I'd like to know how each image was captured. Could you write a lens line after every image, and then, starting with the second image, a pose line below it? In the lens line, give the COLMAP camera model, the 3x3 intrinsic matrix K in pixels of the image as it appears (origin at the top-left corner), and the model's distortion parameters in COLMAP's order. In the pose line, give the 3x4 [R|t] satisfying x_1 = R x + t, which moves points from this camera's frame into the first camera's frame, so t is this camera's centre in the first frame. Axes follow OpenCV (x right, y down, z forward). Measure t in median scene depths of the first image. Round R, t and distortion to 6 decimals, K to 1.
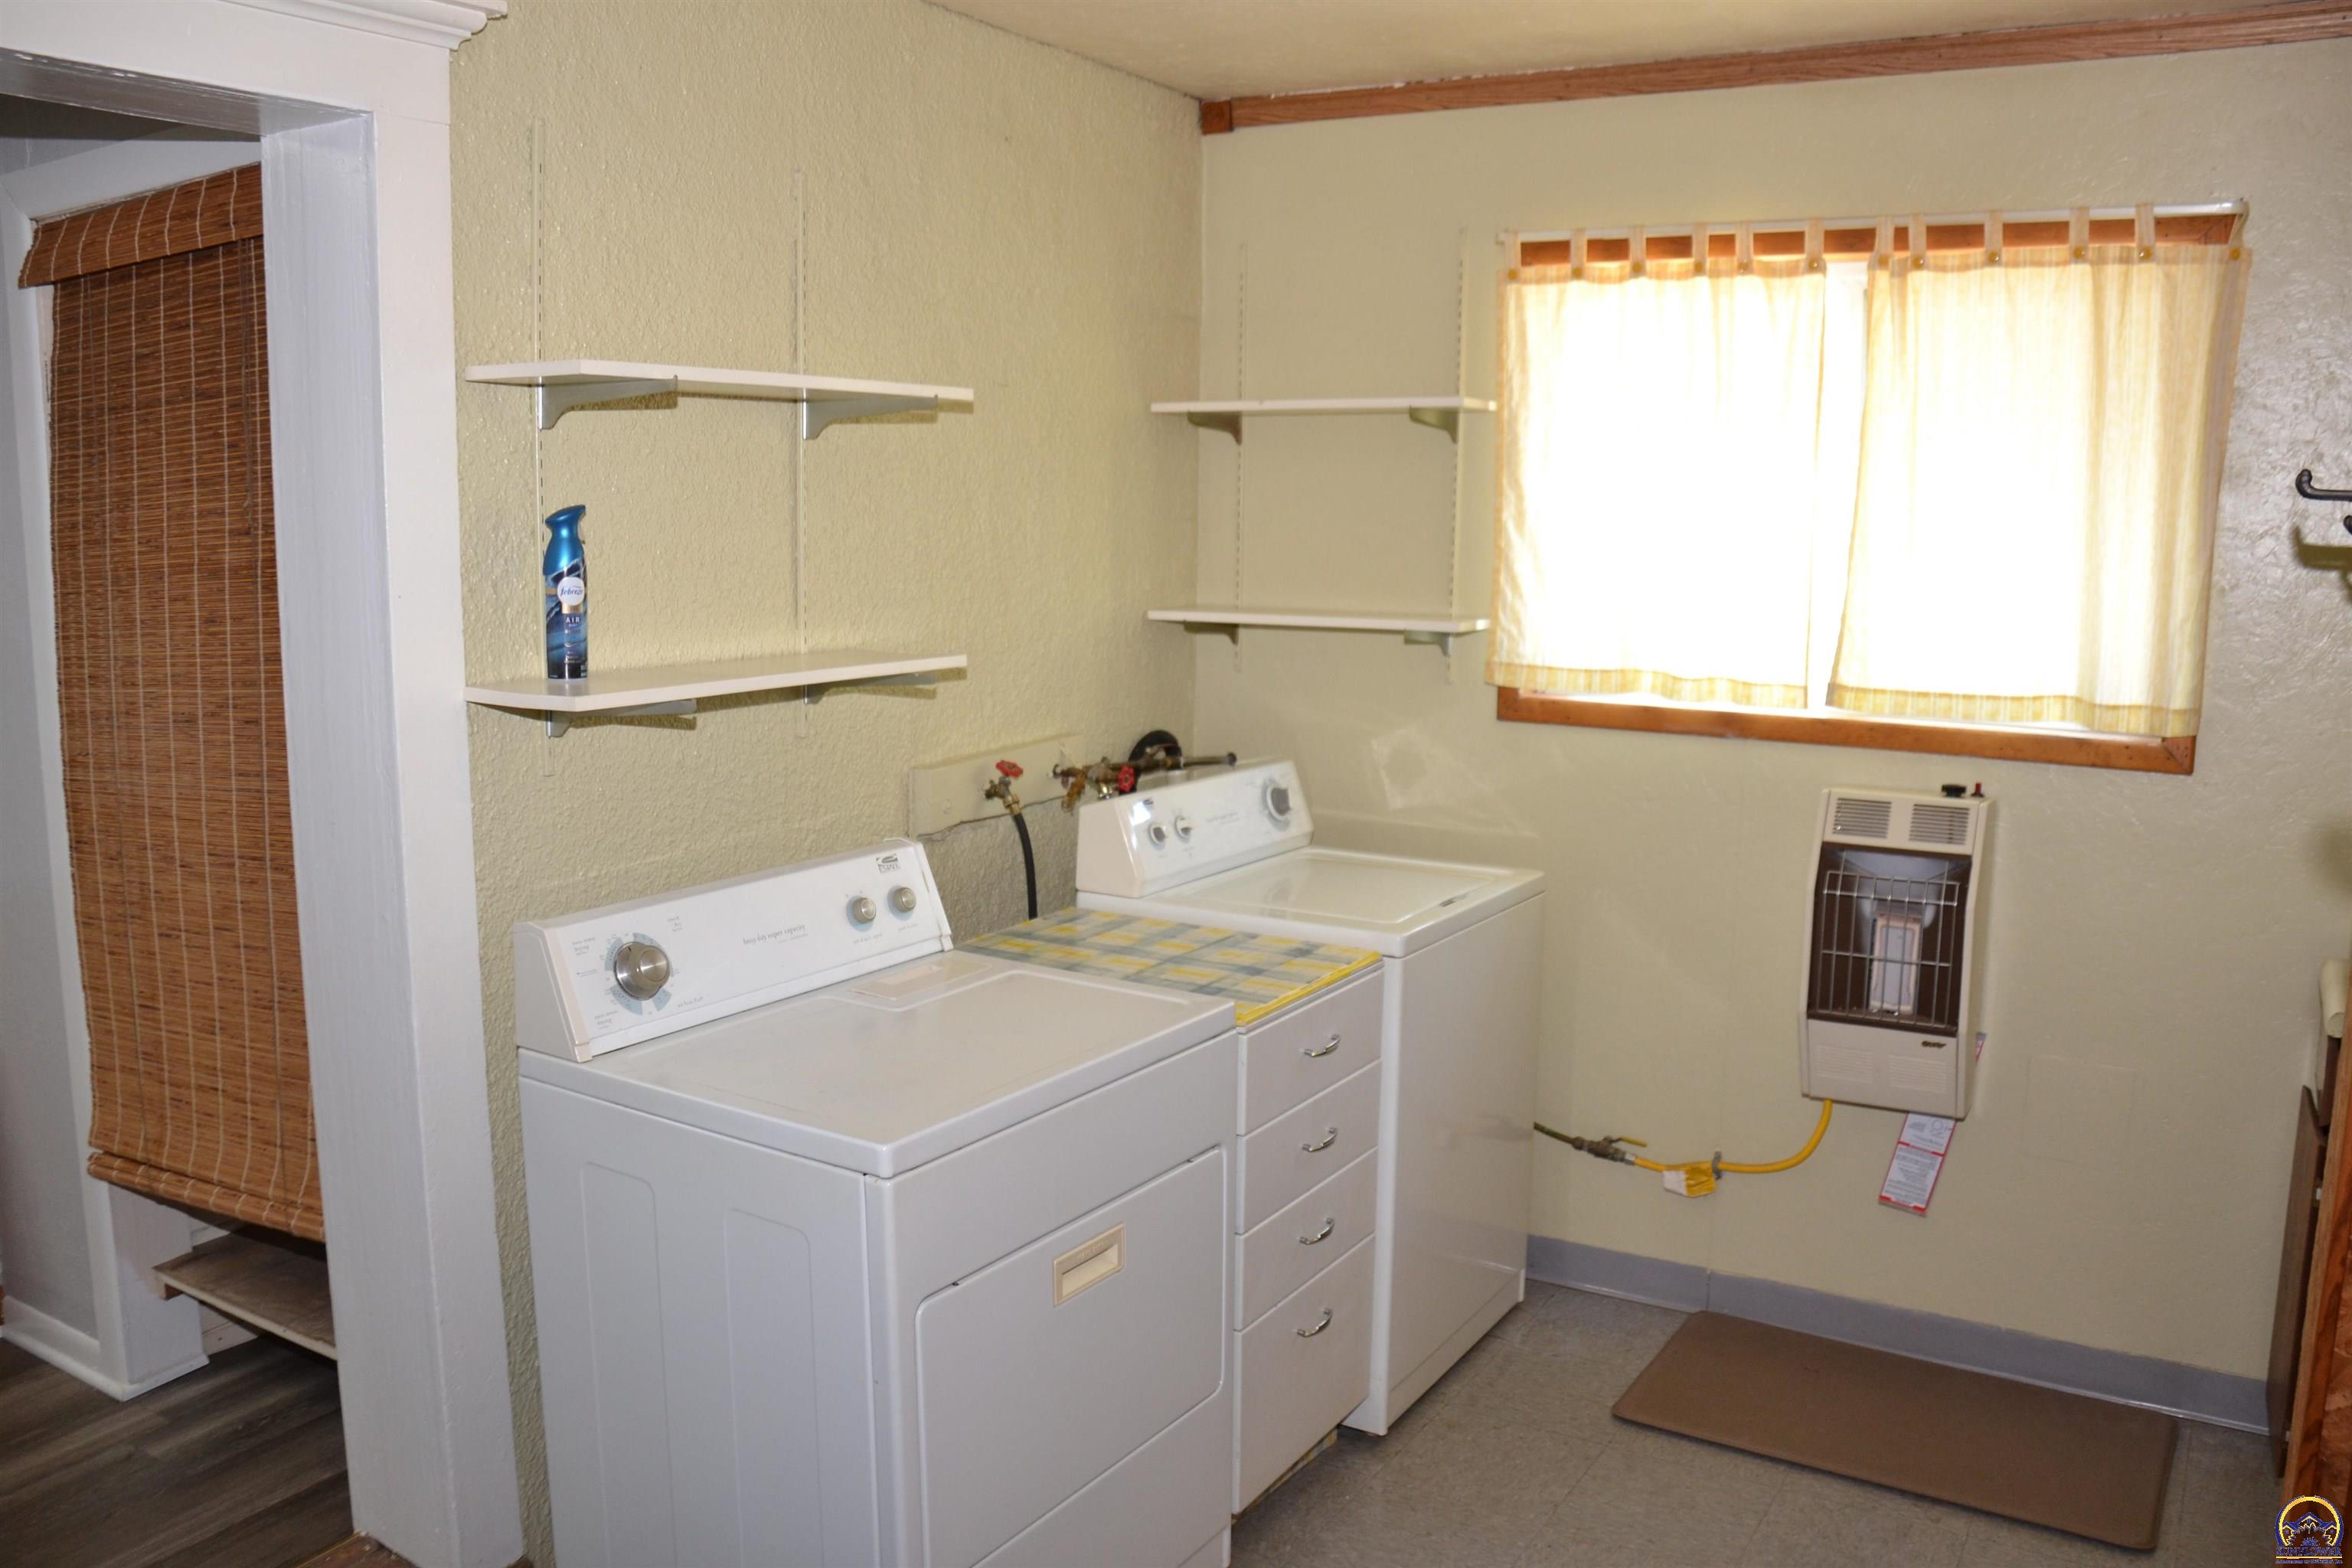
lens RADIAL K [[1847.8, 0, 1176.0], [0, 1847.8, 784.0], [0, 0, 1]] dist [-0.148718, 0.089203]
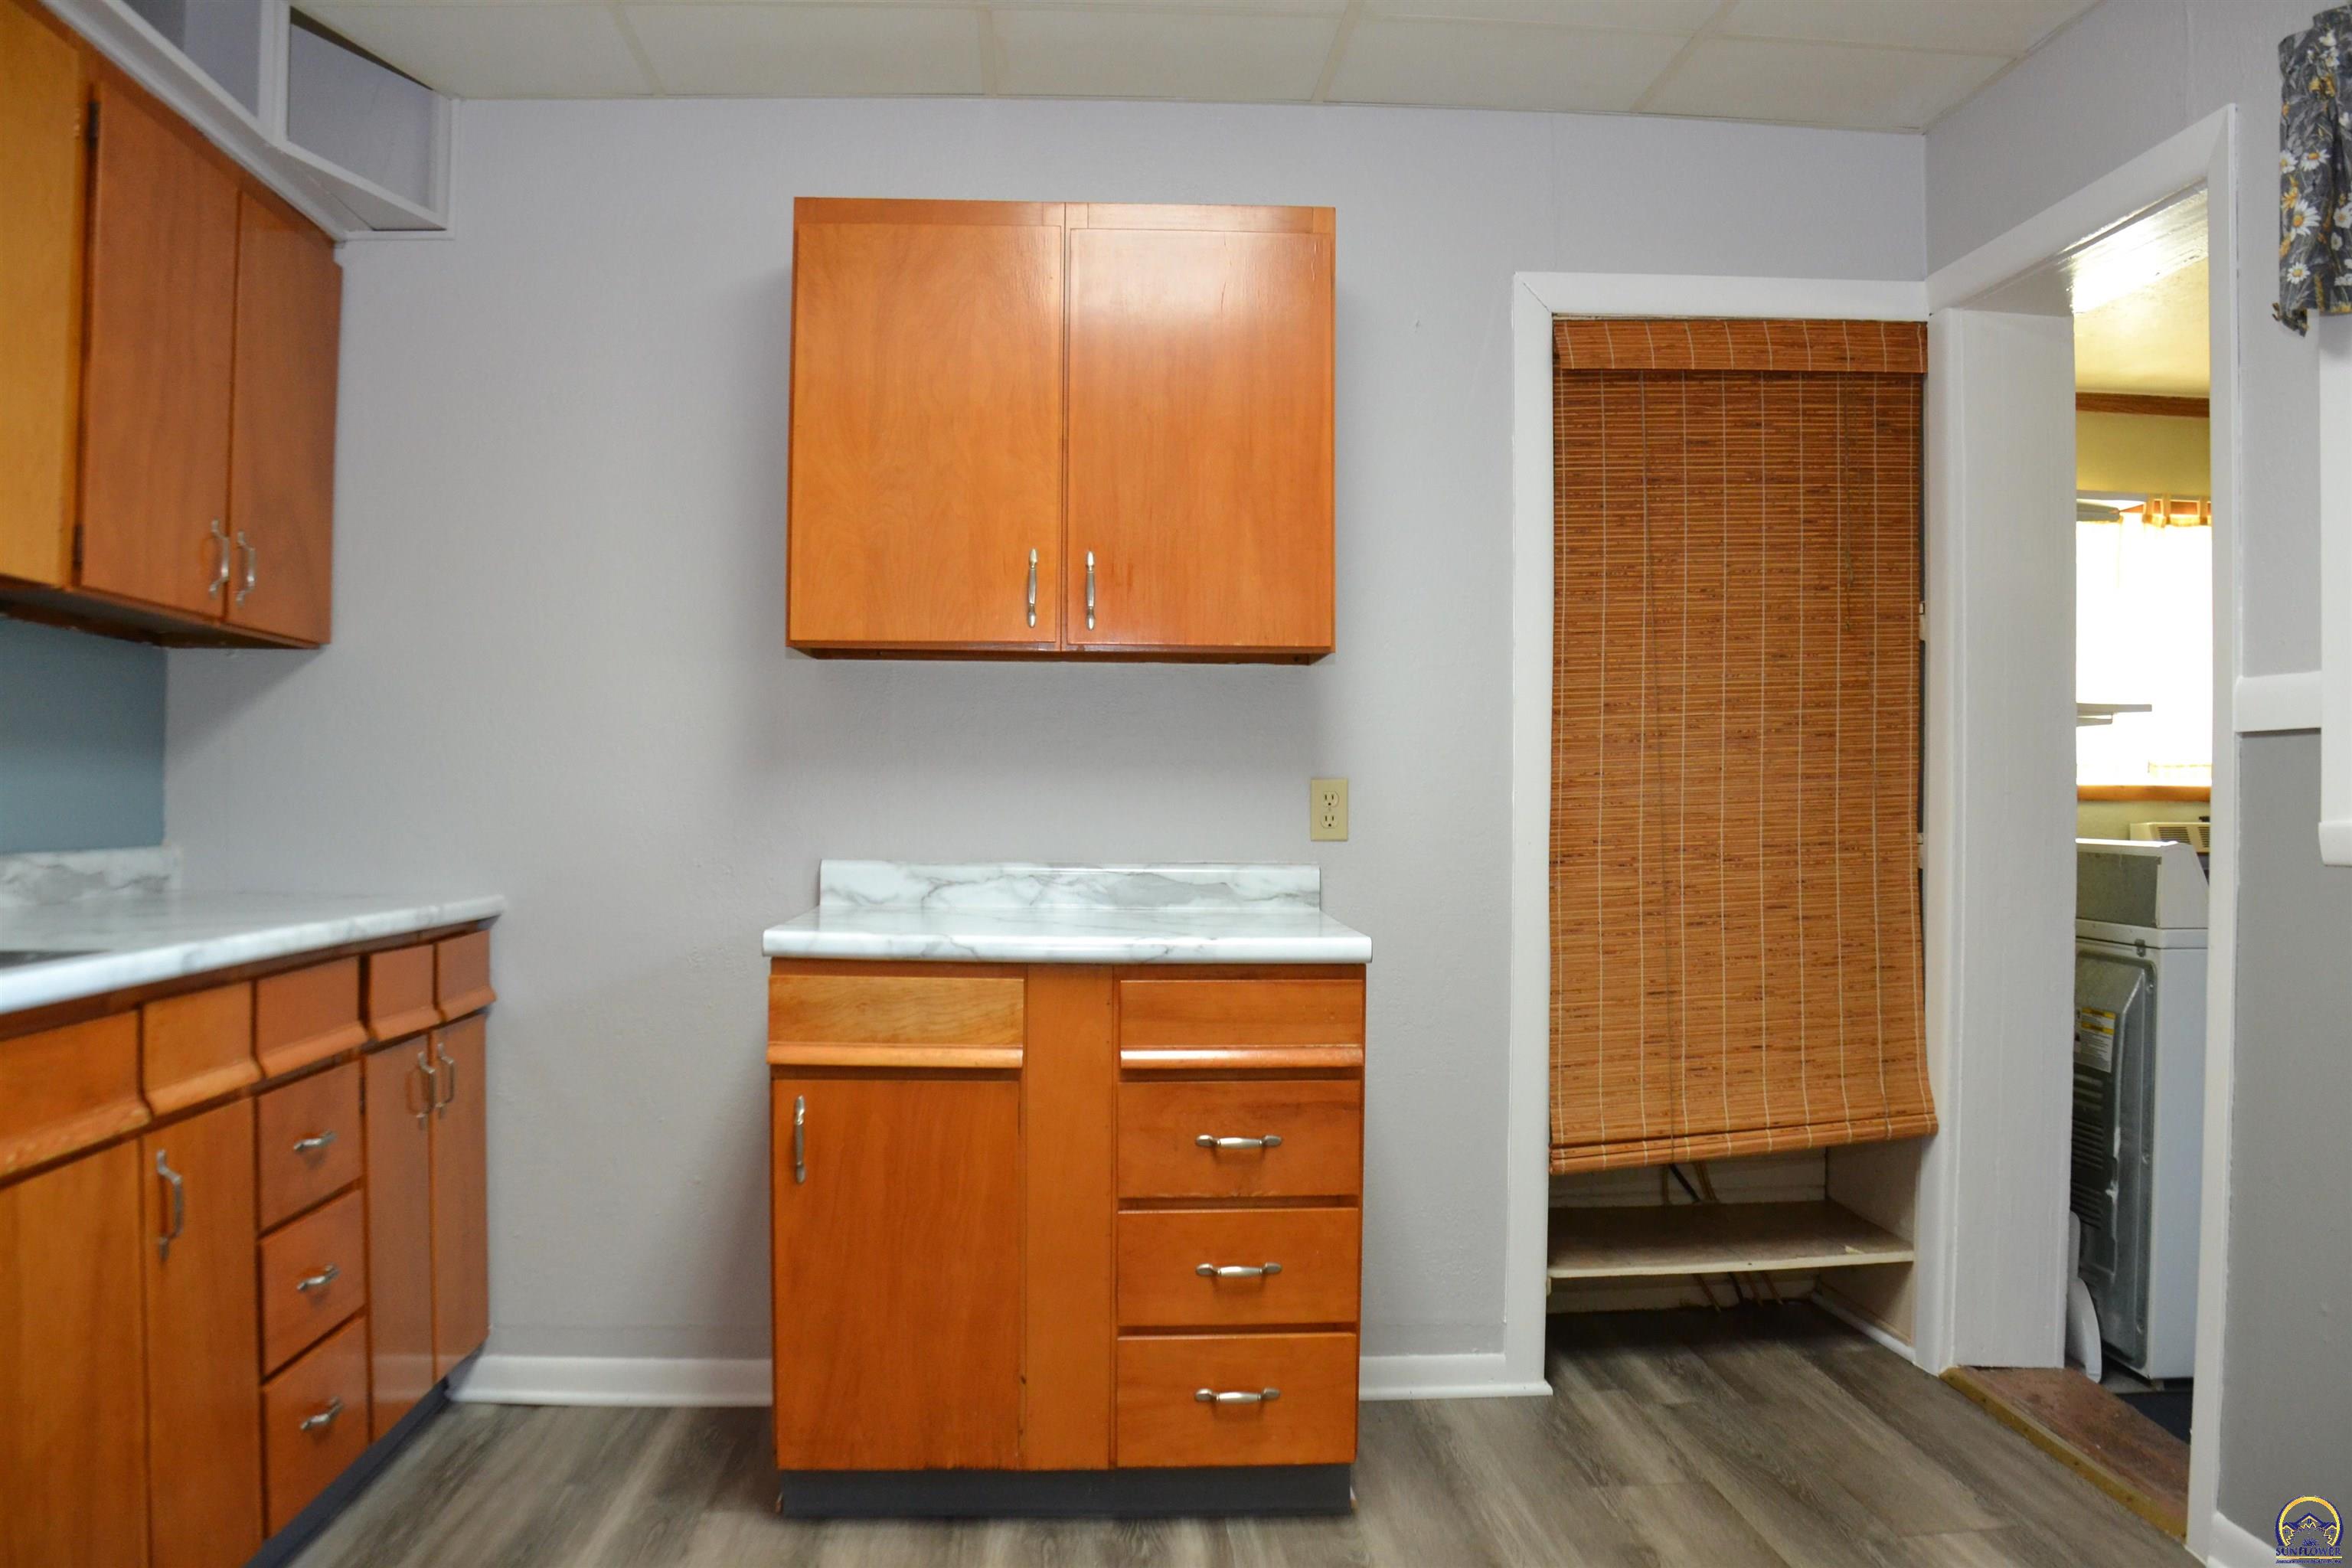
lens RADIAL K [[1847.8, 0, 1176.0], [0, 1847.8, 784.0], [0, 0, 1]] dist [-0.148718, 0.089203]
pose [[0.806474, 0.007169, 0.591226, -1.618116], [0.083284, 0.988580, -0.125592, 0.121280], [-0.585375, 0.150526, 0.796667, 0.238734]]
